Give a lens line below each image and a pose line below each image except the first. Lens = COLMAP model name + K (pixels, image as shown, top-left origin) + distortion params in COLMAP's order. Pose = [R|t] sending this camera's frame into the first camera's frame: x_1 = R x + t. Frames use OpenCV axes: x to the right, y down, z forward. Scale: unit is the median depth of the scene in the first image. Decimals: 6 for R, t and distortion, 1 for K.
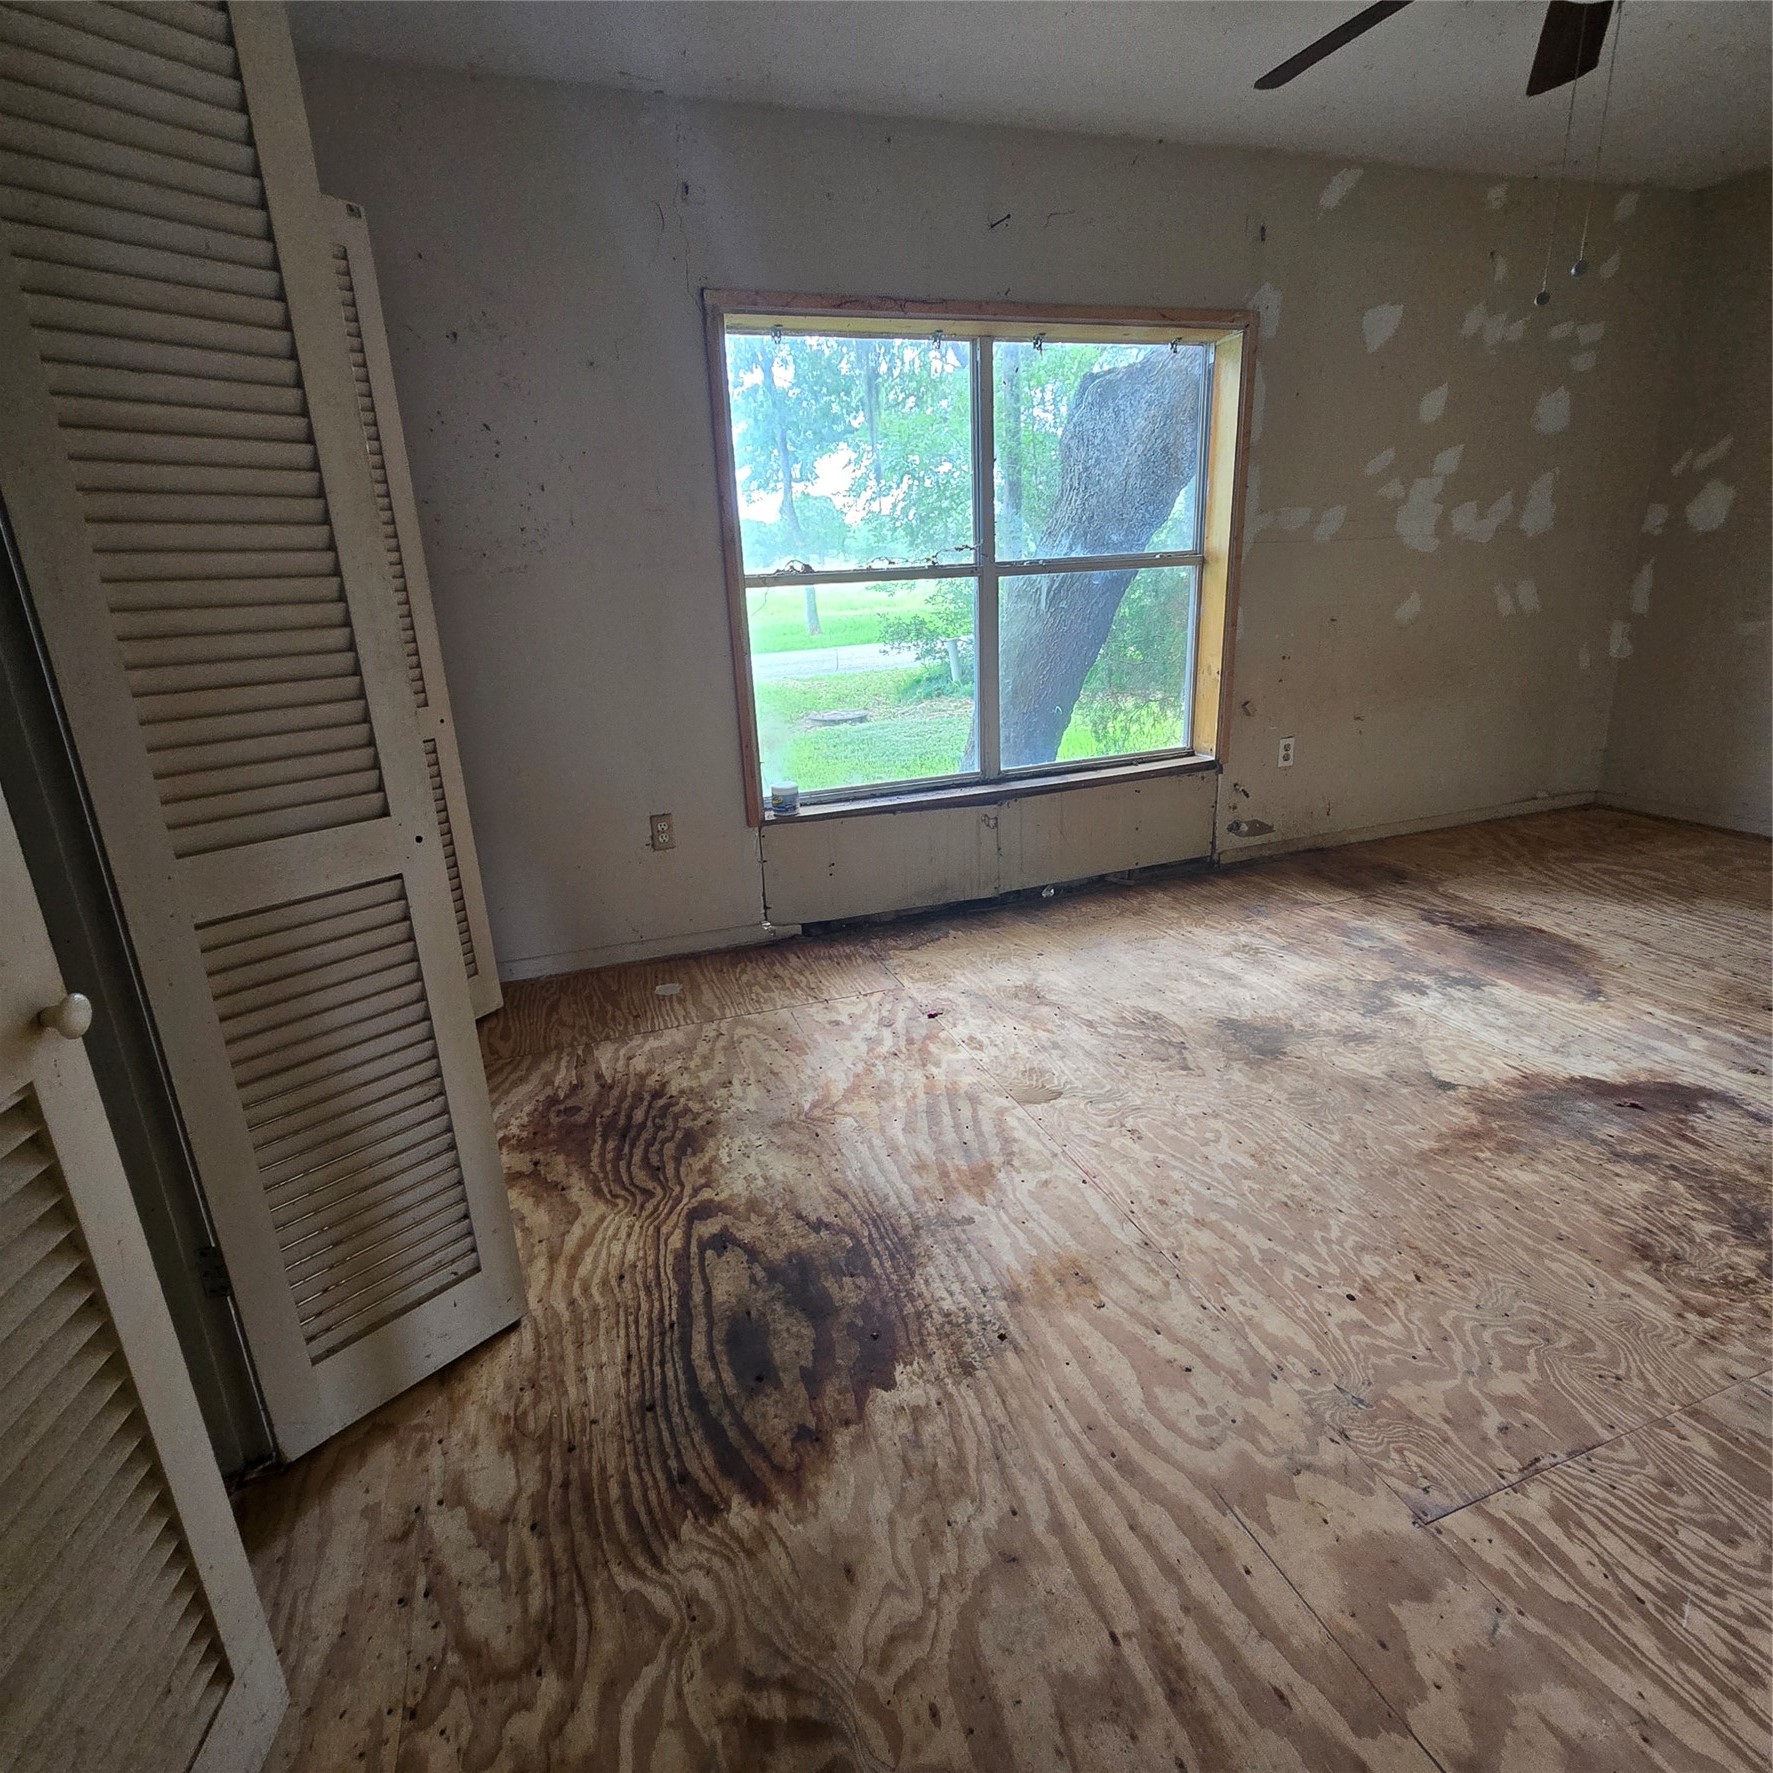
lens RADIAL K [[976.5, 0, 889.3], [0, 976.5, 887.0], [0, 0, 1]] dist [0.000093, 0.002470]
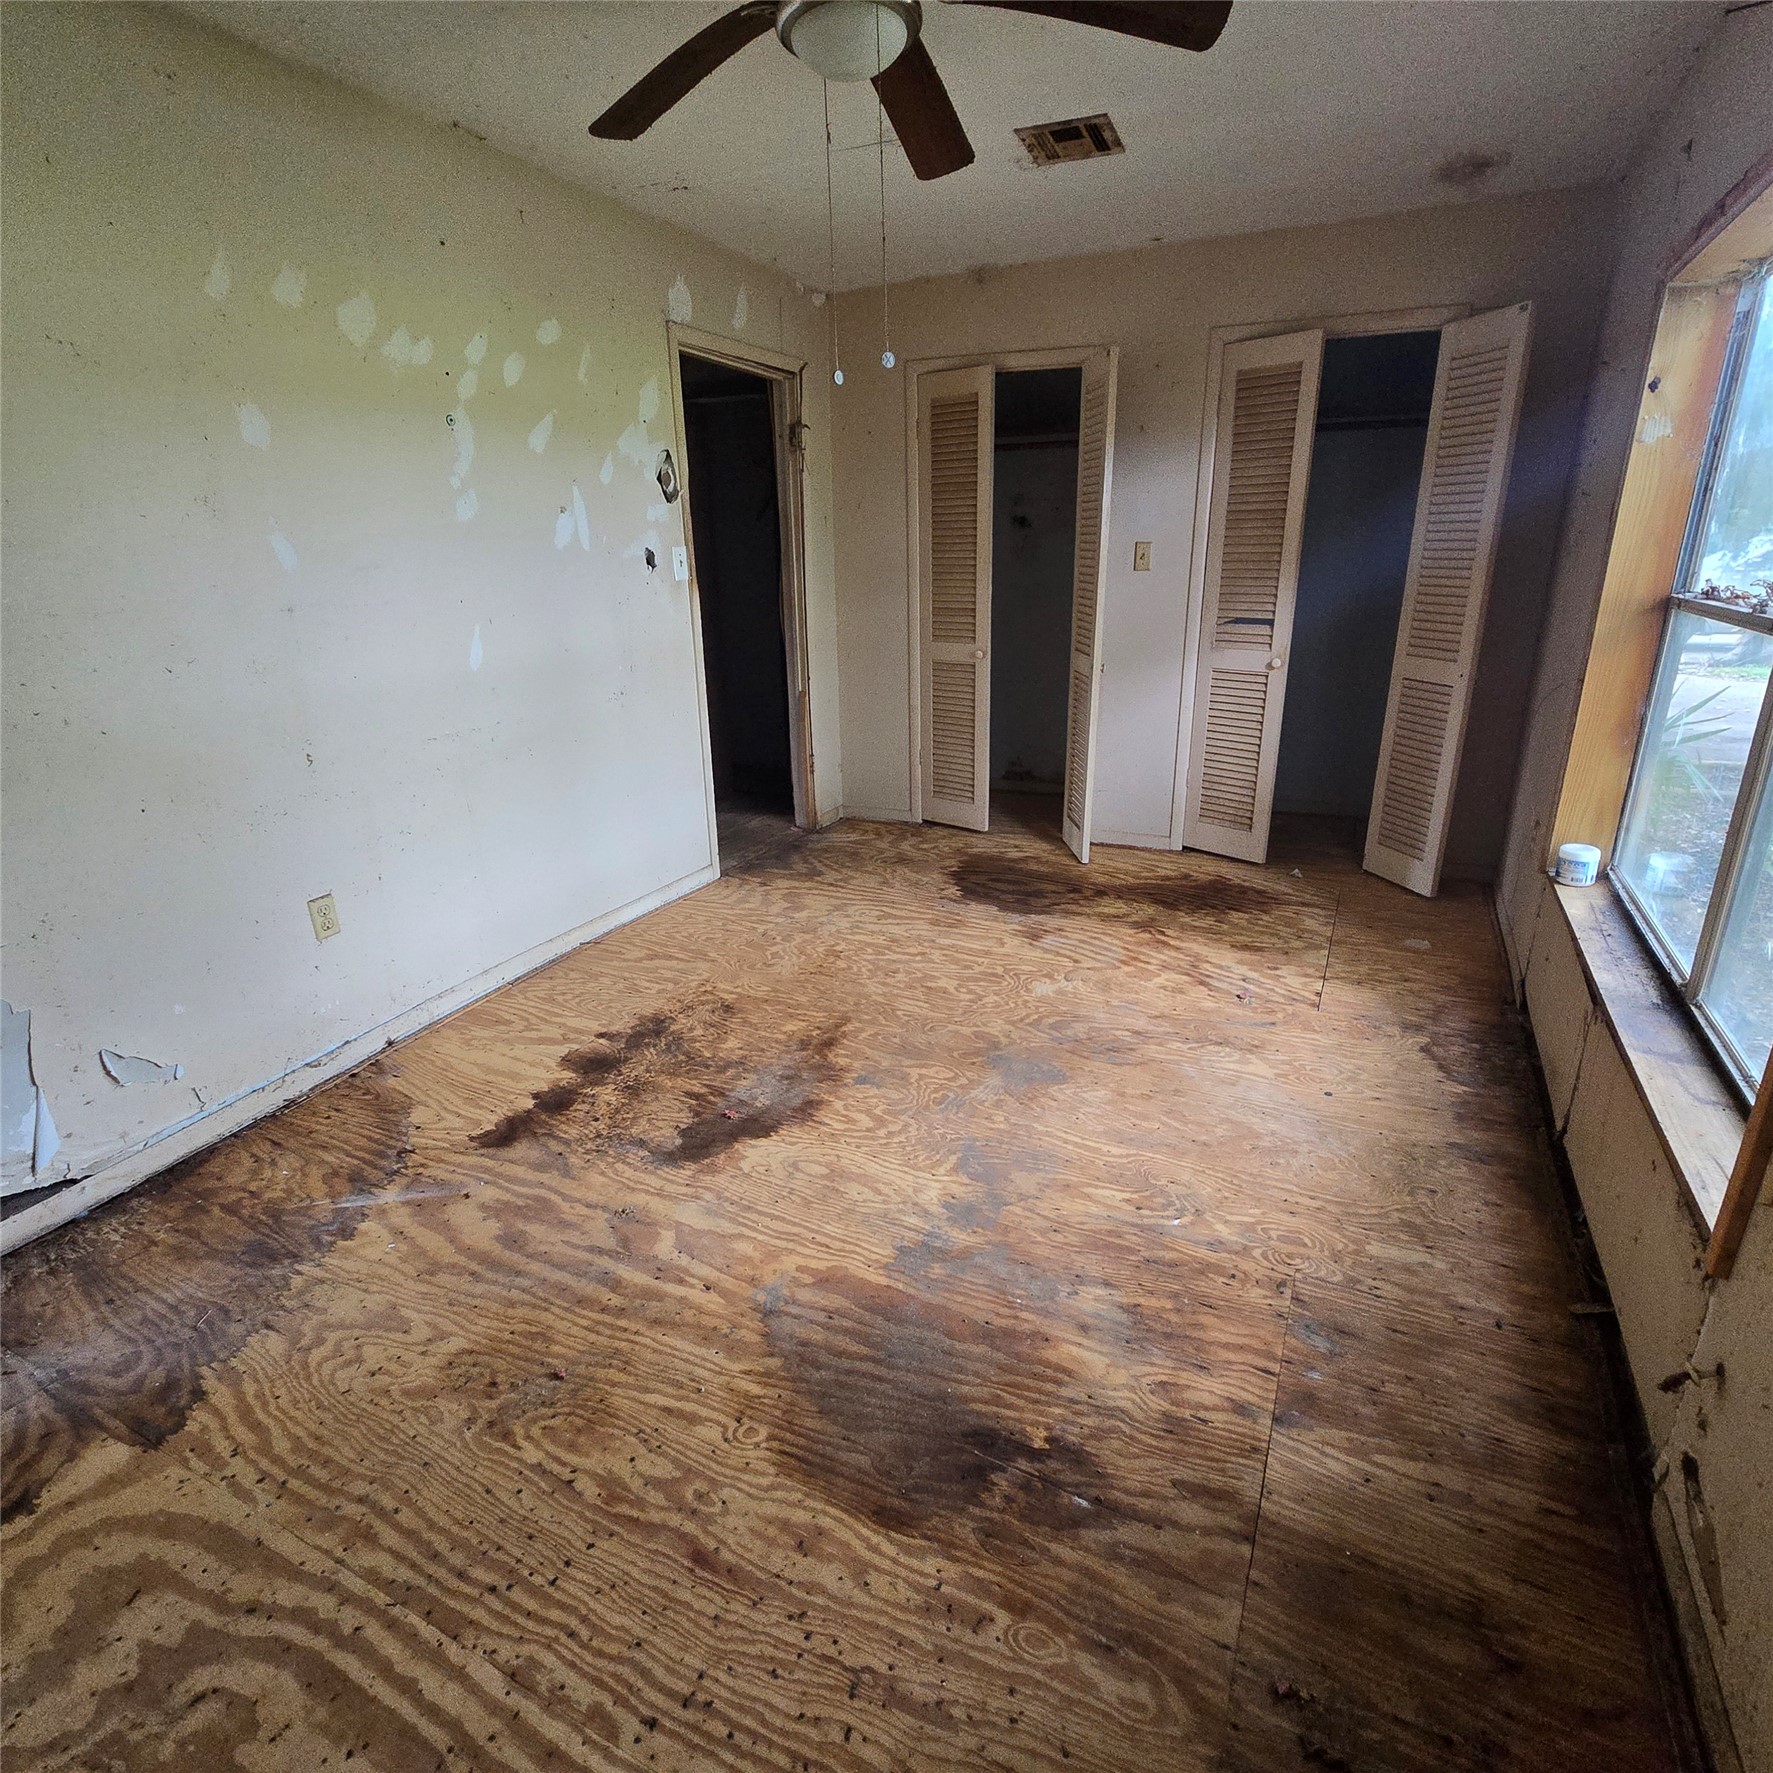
lens RADIAL K [[976.5, 0, 886.9], [0, 976.5, 886.3], [0, 0, 1]] dist [0.000093, 0.002470]
pose [[-0.721701, 0.281518, -0.632373, 1.307941], [-0.165372, 0.816987, 0.552435, -0.676965], [0.672161, 0.503269, -0.543065, 1.649475]]
